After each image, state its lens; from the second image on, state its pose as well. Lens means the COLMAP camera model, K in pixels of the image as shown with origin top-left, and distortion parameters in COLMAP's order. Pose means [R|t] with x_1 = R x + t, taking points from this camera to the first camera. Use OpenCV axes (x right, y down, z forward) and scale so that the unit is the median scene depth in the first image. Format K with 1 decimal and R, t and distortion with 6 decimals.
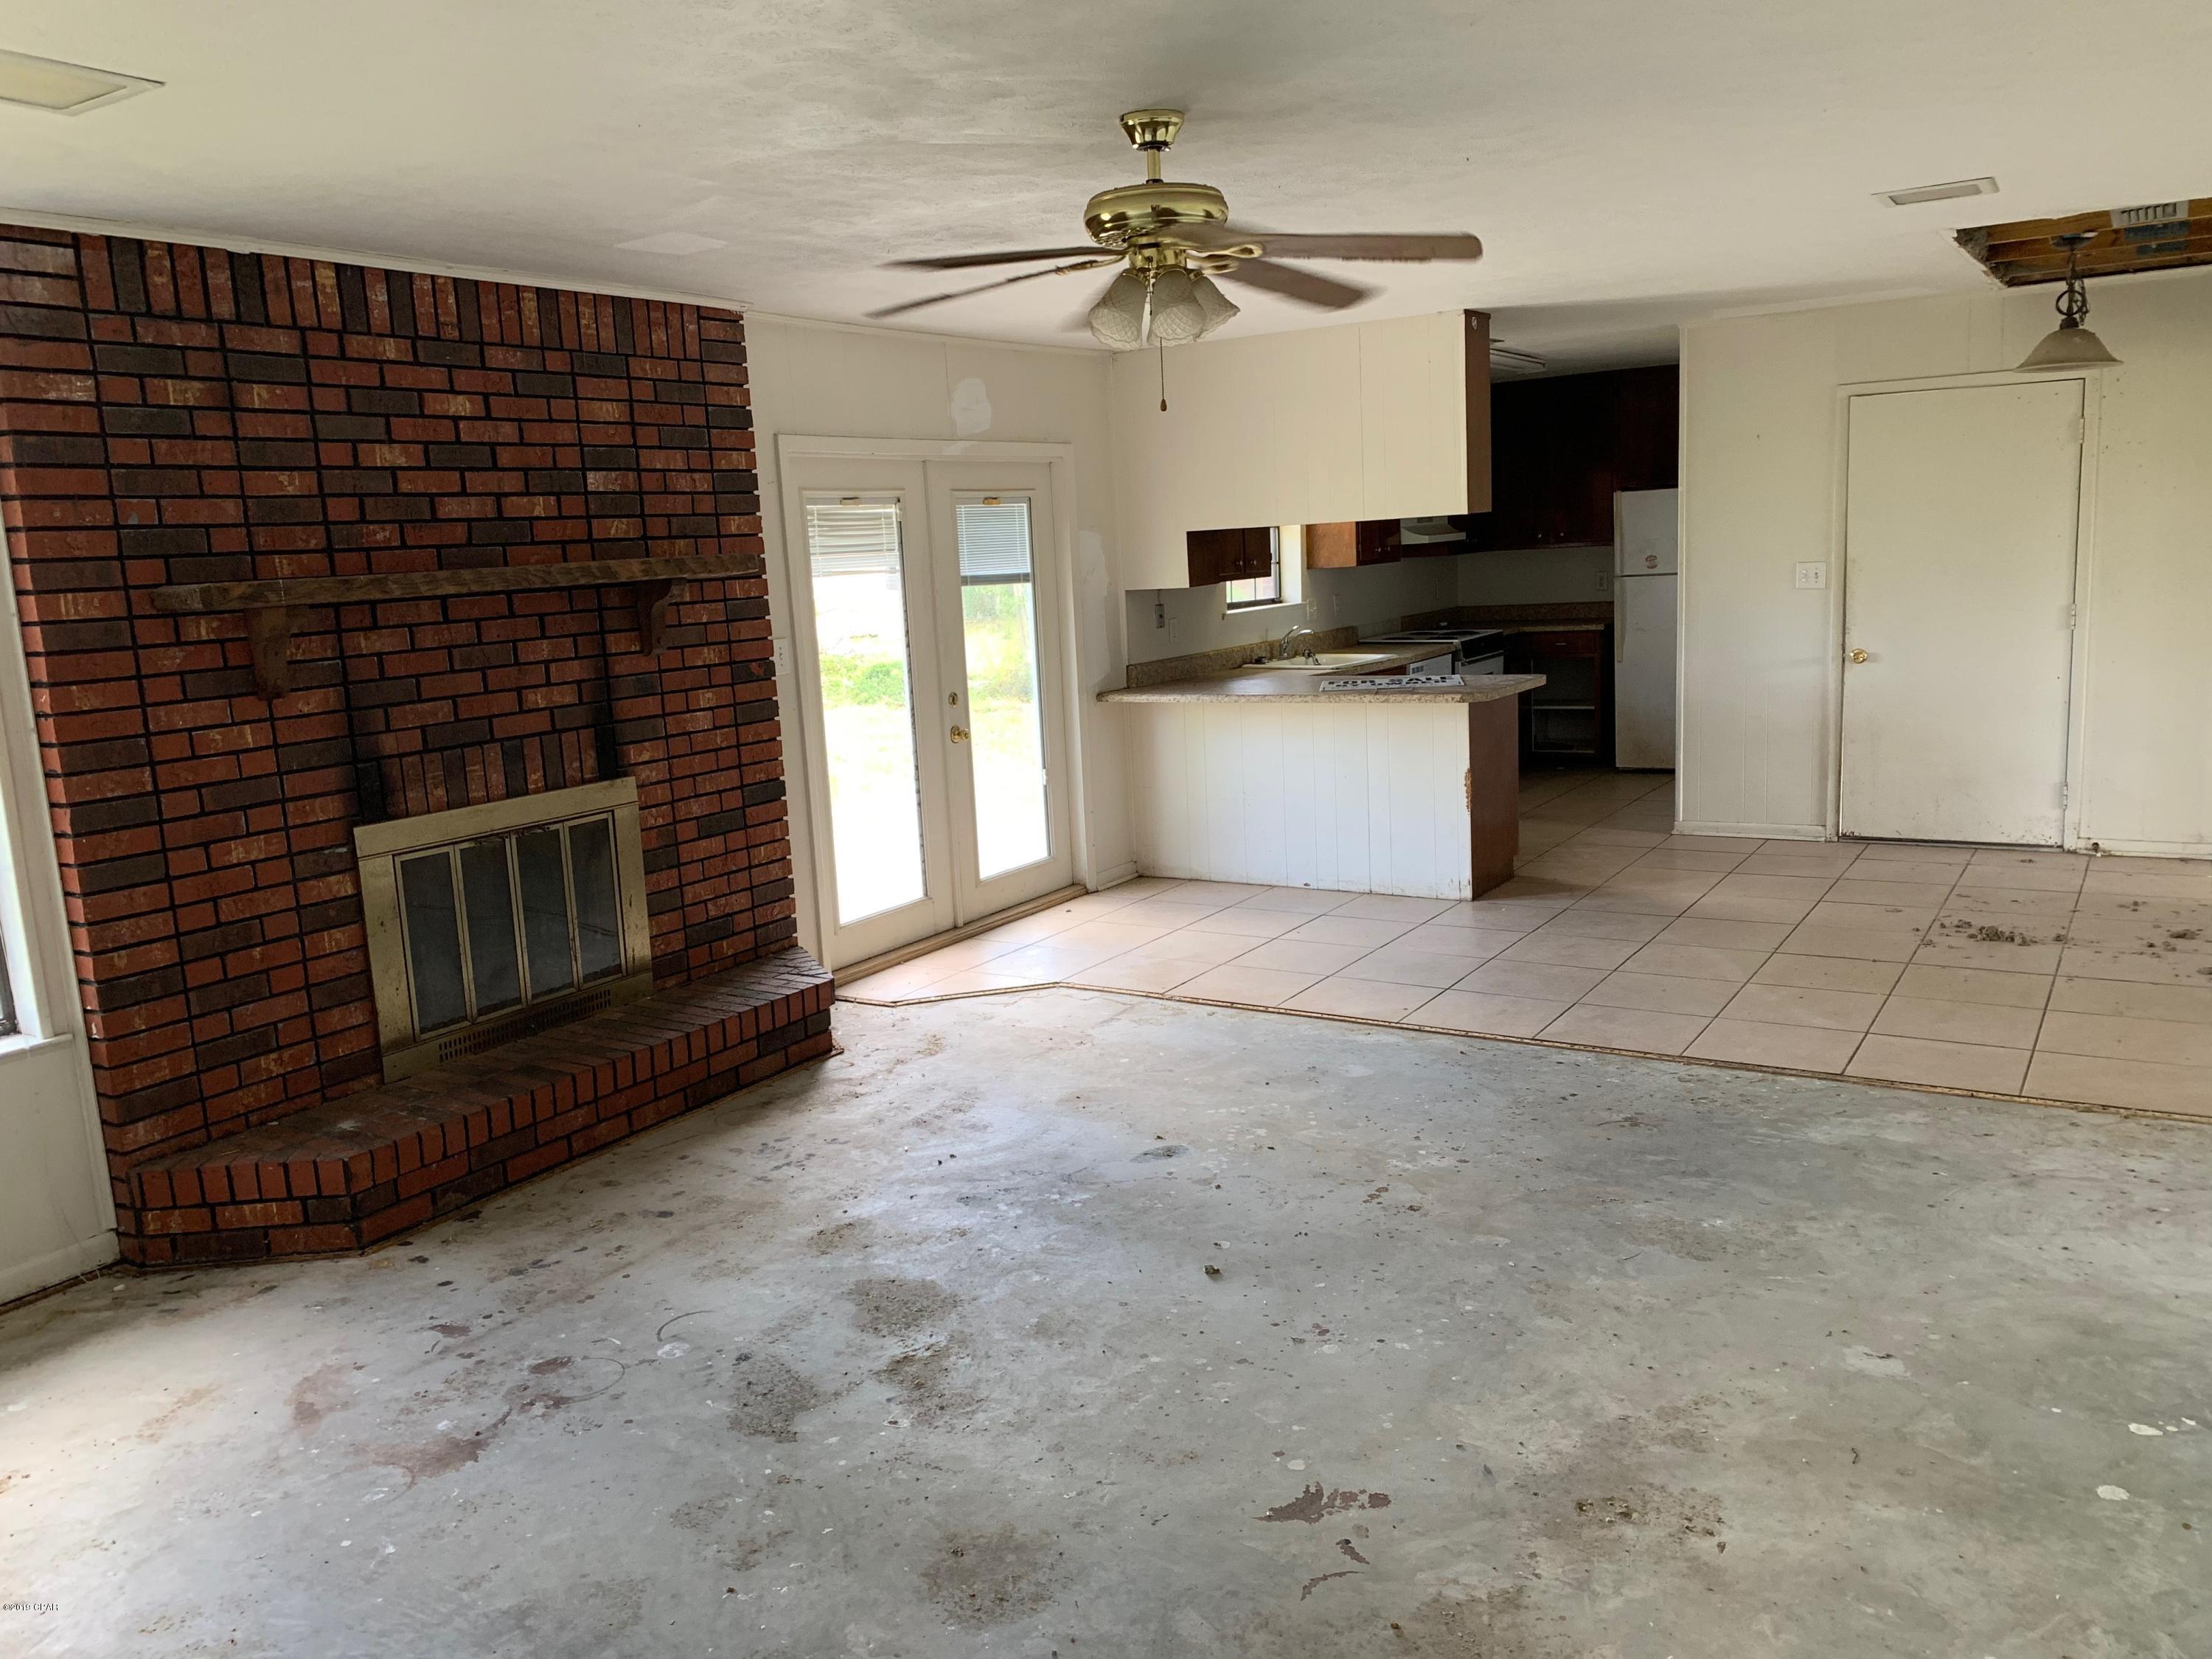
lens RADIAL K [[1684.3, 0, 1120.7], [0, 1684.3, 824.8], [0, 0, 1]] dist [0.027193, -0.023192]
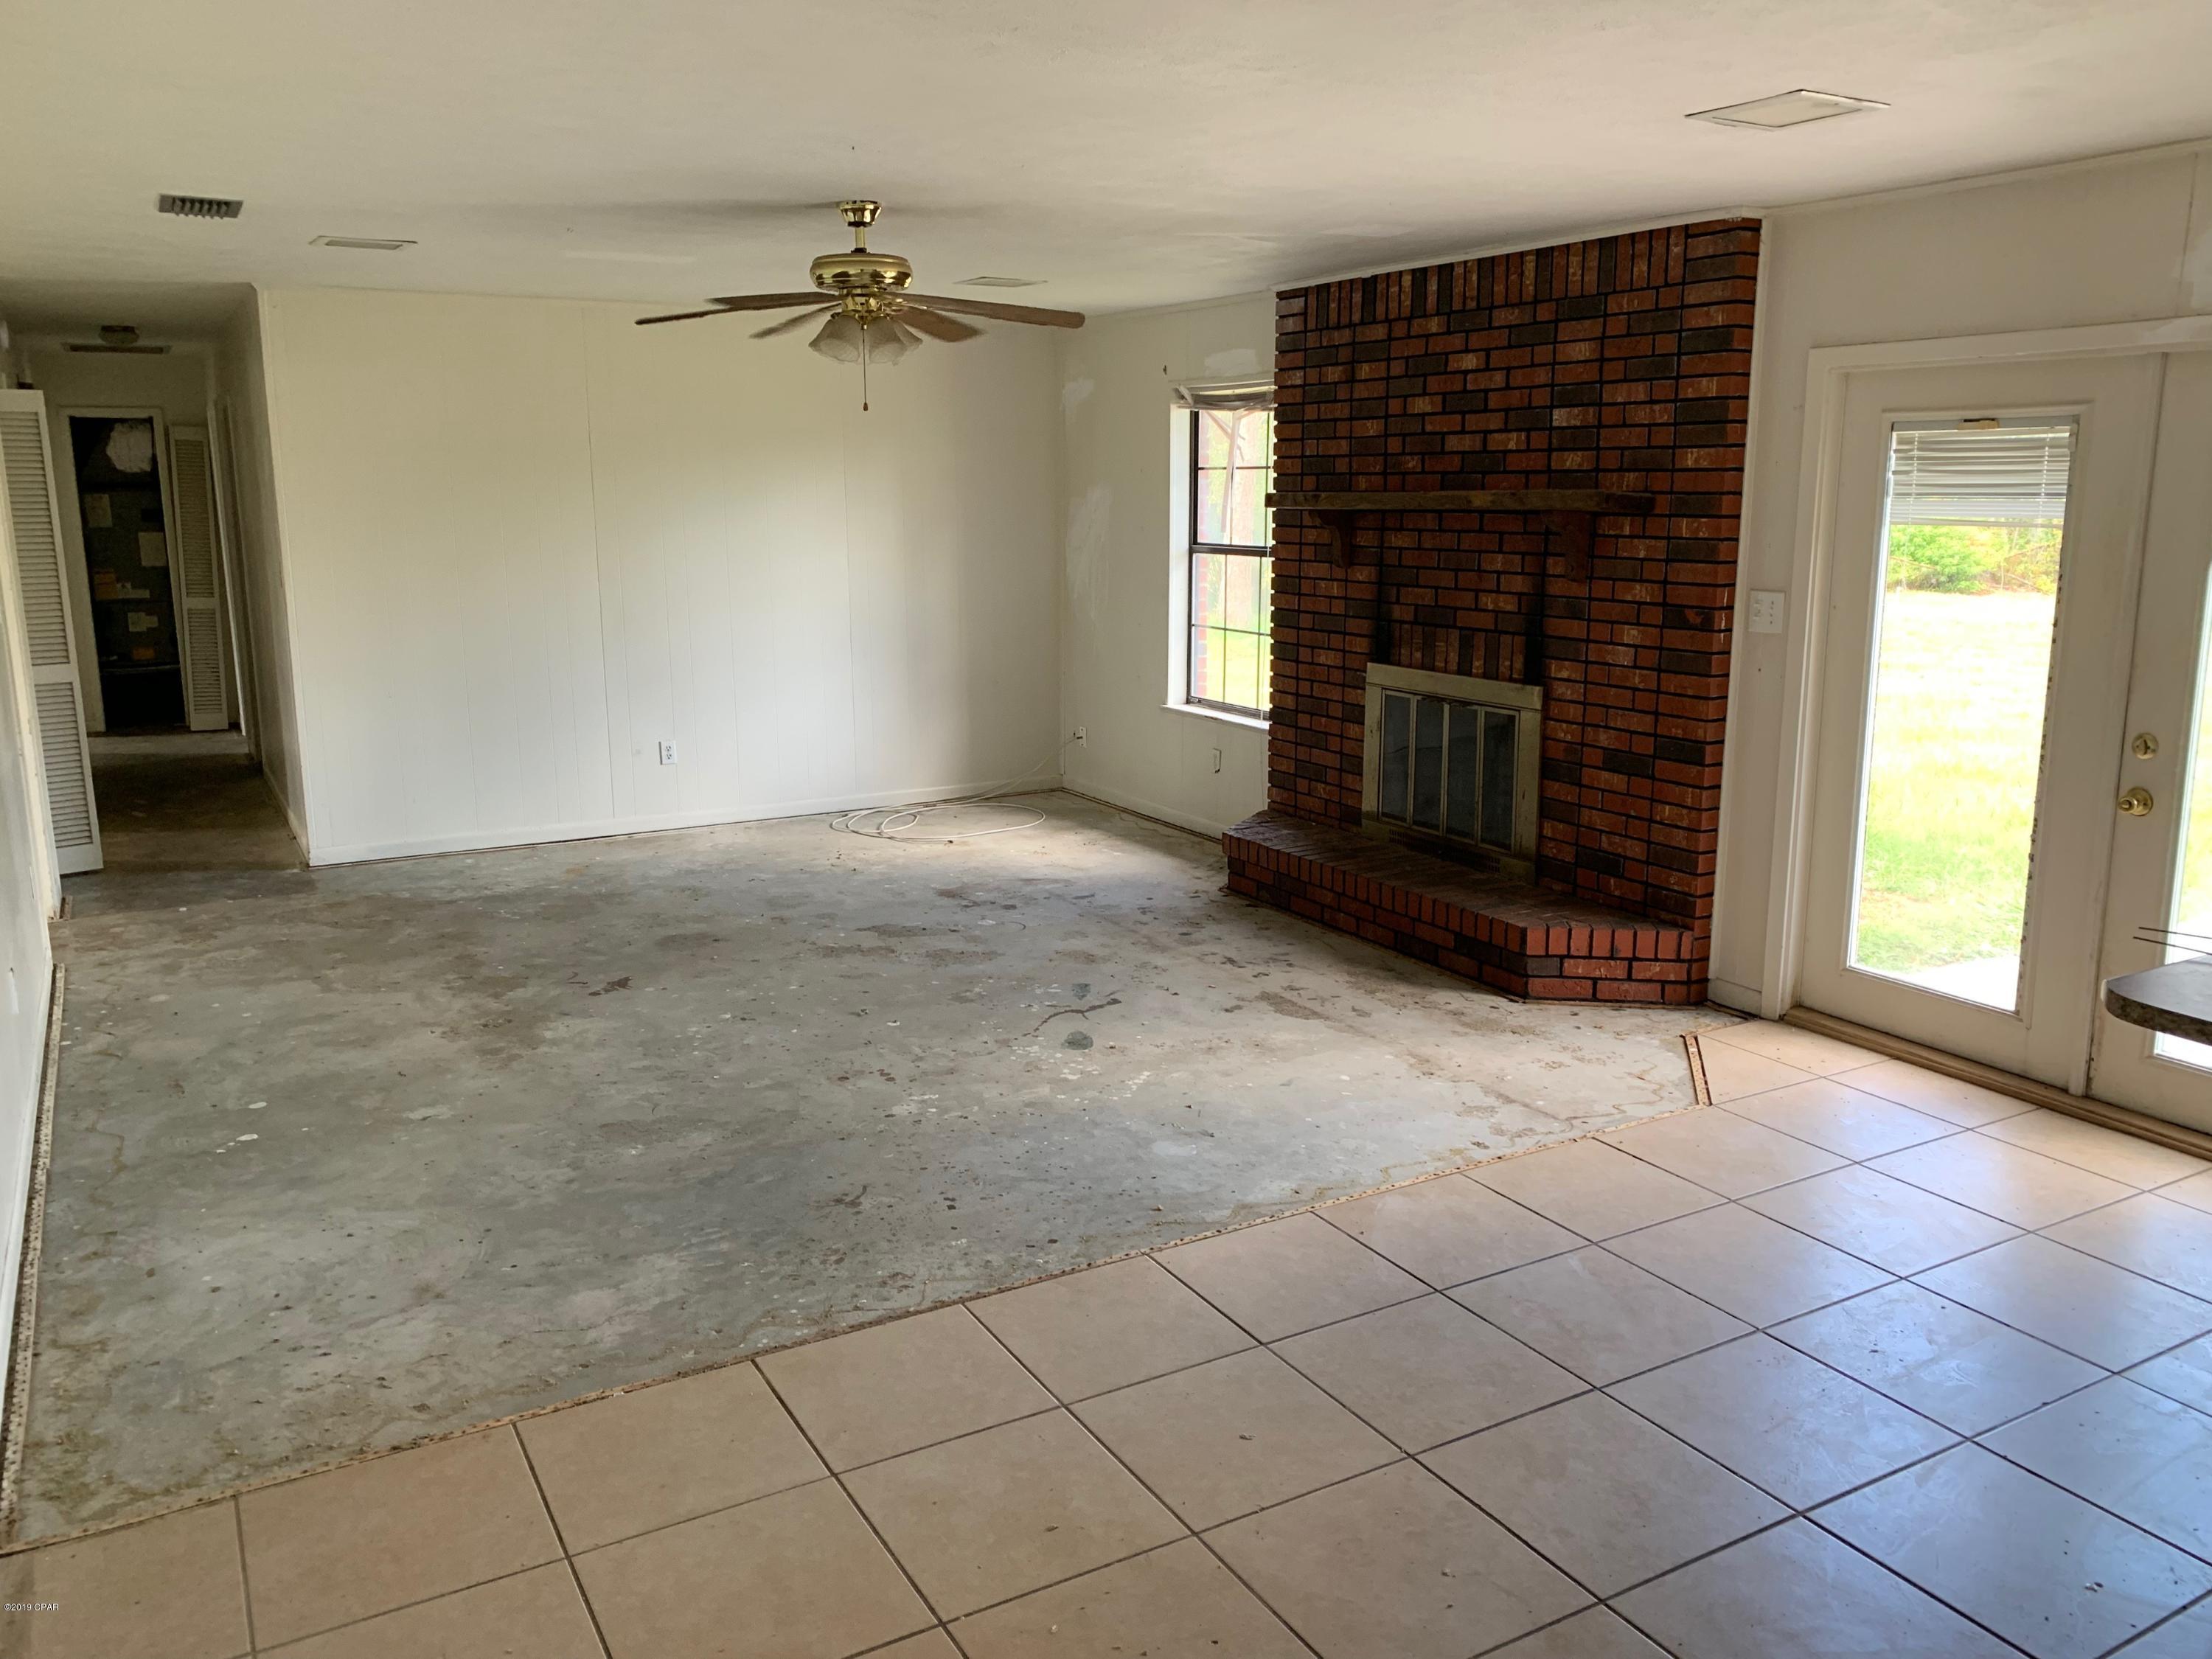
lens RADIAL K [[1684.3, 0, 1110.5], [0, 1684.3, 844.0], [0, 0, 1]] dist [0.027193, -0.023192]
pose [[-0.470356, 0.239897, -0.849244, 0.931151], [-0.119939, 0.936033, 0.330842, -0.304695], [0.874288, 0.257471, -0.411496, 1.419428]]
